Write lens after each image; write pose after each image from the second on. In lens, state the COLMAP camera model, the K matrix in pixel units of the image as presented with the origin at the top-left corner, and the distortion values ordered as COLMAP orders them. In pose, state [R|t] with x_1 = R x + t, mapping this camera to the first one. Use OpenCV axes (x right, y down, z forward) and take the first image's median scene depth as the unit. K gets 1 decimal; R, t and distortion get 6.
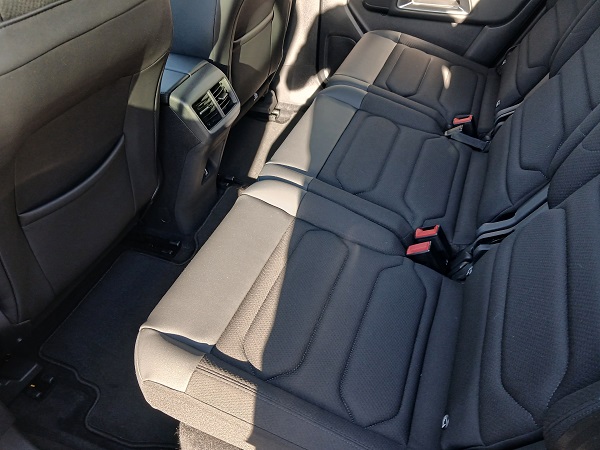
lens RADIAL K [[473.8, 0, 300.0], [0, 473.8, 225.0], [0, 0, 1]] dist [0.082513, -0.115547]
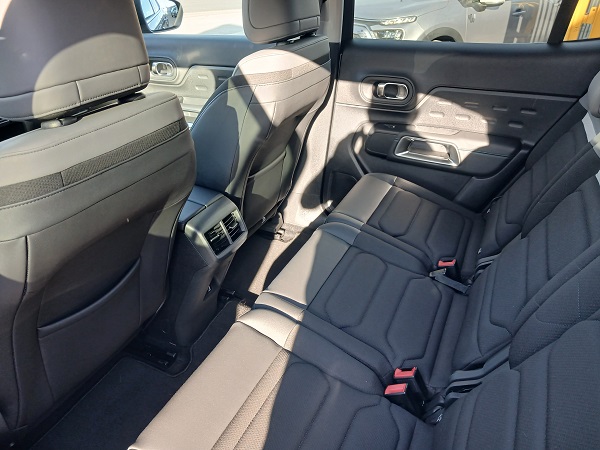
lens RADIAL K [[473.8, 0, 300.0], [0, 473.8, 225.0], [0, 0, 1]] dist [0.082513, -0.115547]
pose [[0.996288, 0.083994, -0.018864, 0.017710], [-0.086076, 0.975359, -0.203140, -0.056278], [0.001336, 0.204010, 0.978968, -0.099895]]
